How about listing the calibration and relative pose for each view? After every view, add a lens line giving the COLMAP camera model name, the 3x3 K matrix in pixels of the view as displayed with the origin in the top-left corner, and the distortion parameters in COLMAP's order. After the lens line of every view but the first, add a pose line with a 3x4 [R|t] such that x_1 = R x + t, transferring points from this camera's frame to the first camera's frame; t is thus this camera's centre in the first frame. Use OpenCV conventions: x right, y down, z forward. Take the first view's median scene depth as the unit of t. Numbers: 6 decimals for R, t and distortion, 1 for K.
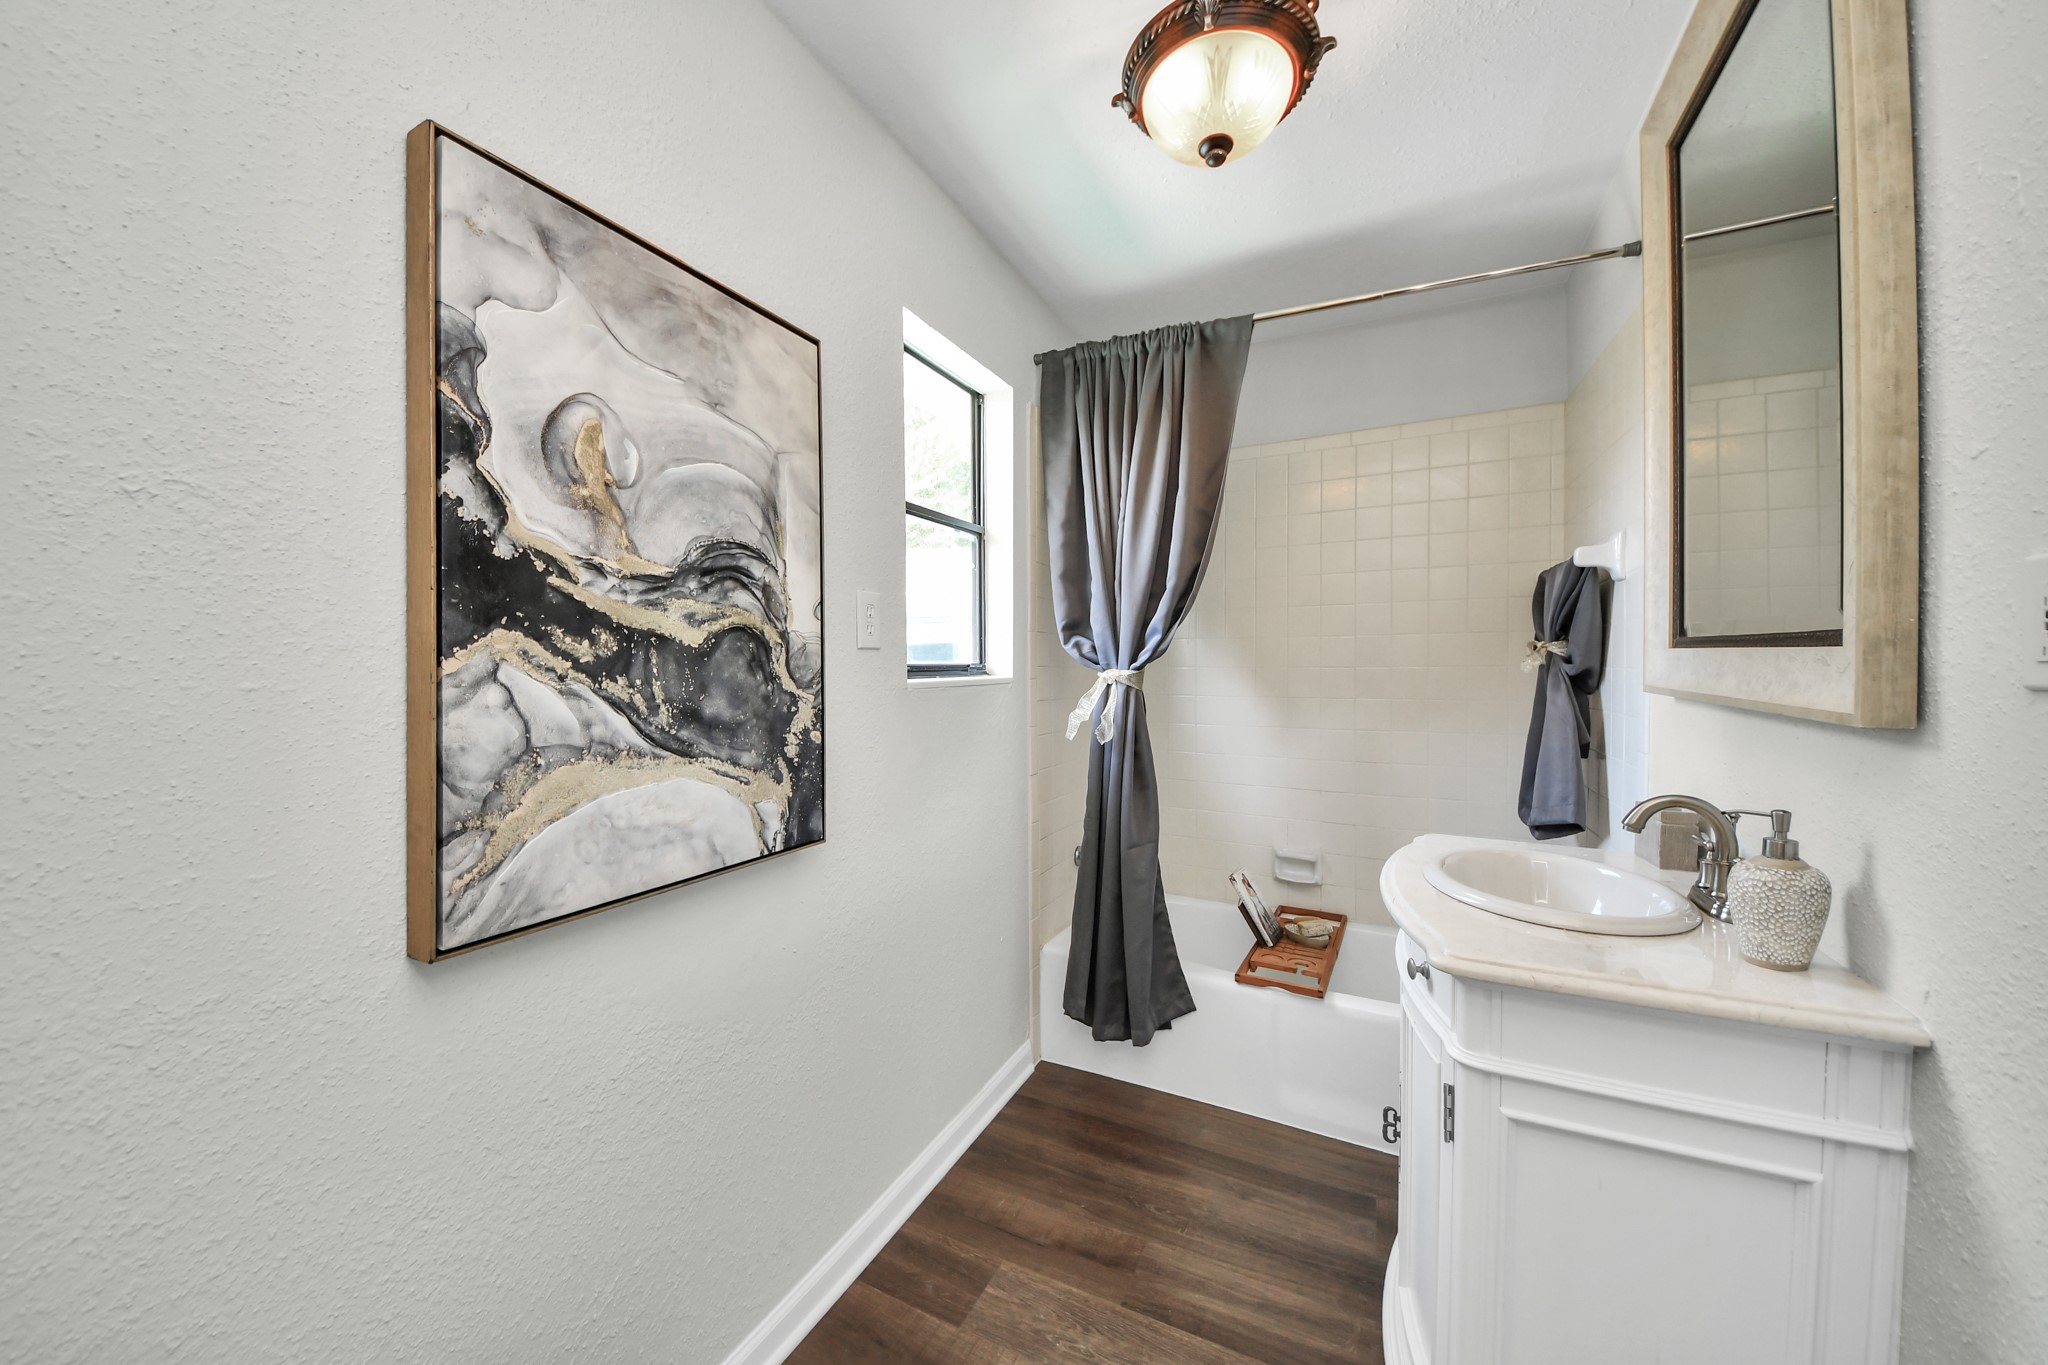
lens RADIAL K [[746.6, 0, 1023.0], [0, 746.6, 654.4], [0, 0, 1]] dist [-0.000268, -0.000011]
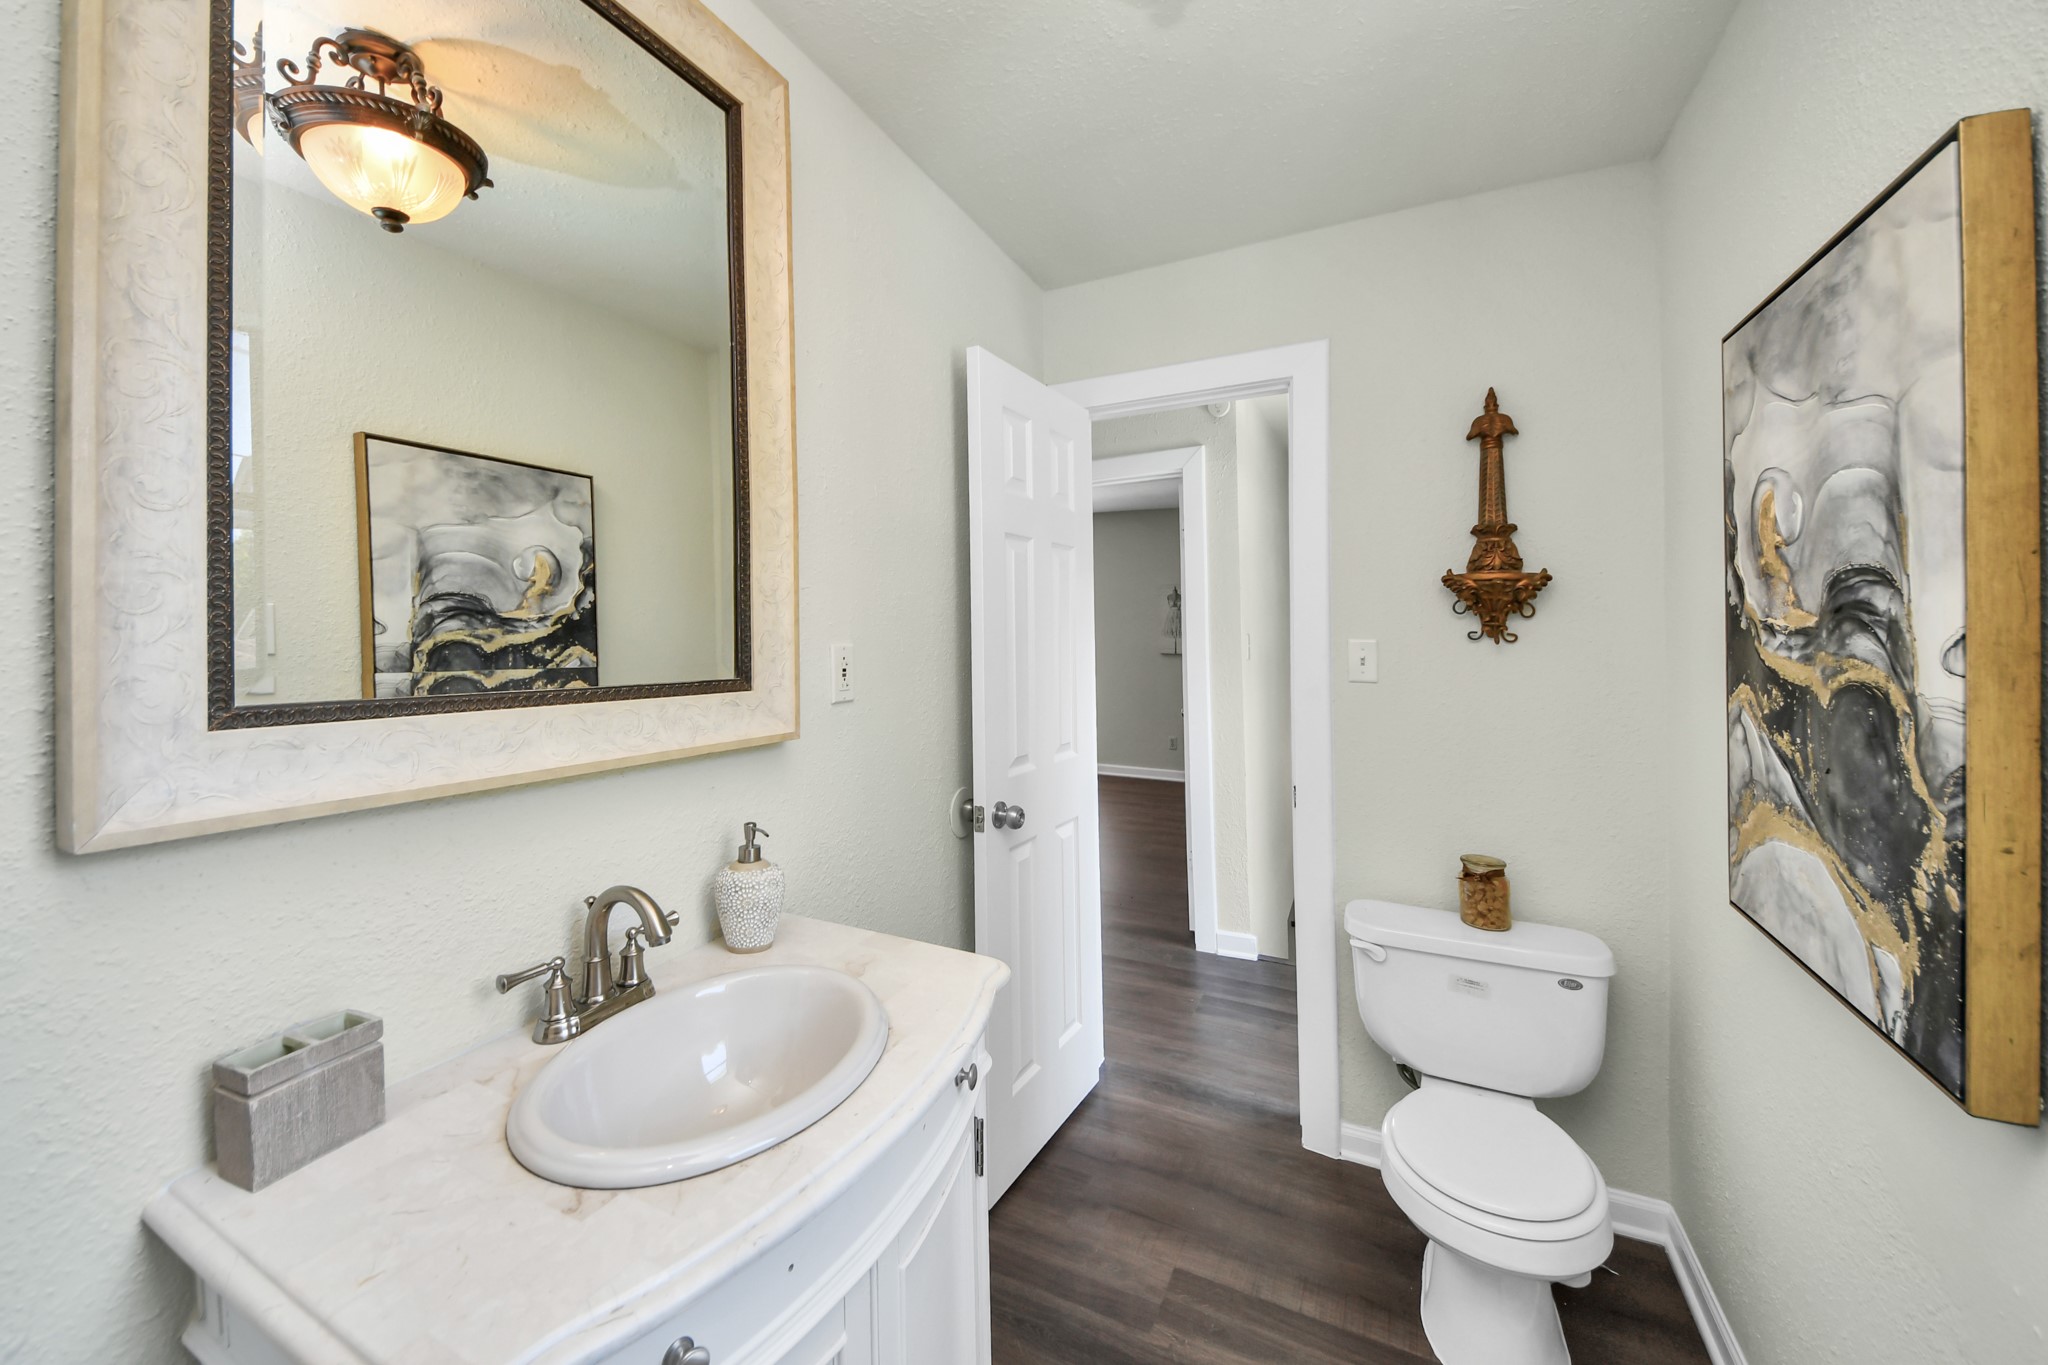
lens RADIAL K [[746.6, 0, 1023.0], [0, 746.6, 654.4], [0, 0, 1]] dist [-0.000268, -0.000011]
pose [[-0.999752, 0.019551, 0.010693, 0.407439], [0.019581, 0.999805, 0.002705, -0.082863], [-0.010638, 0.002914, -0.999939, 1.699267]]
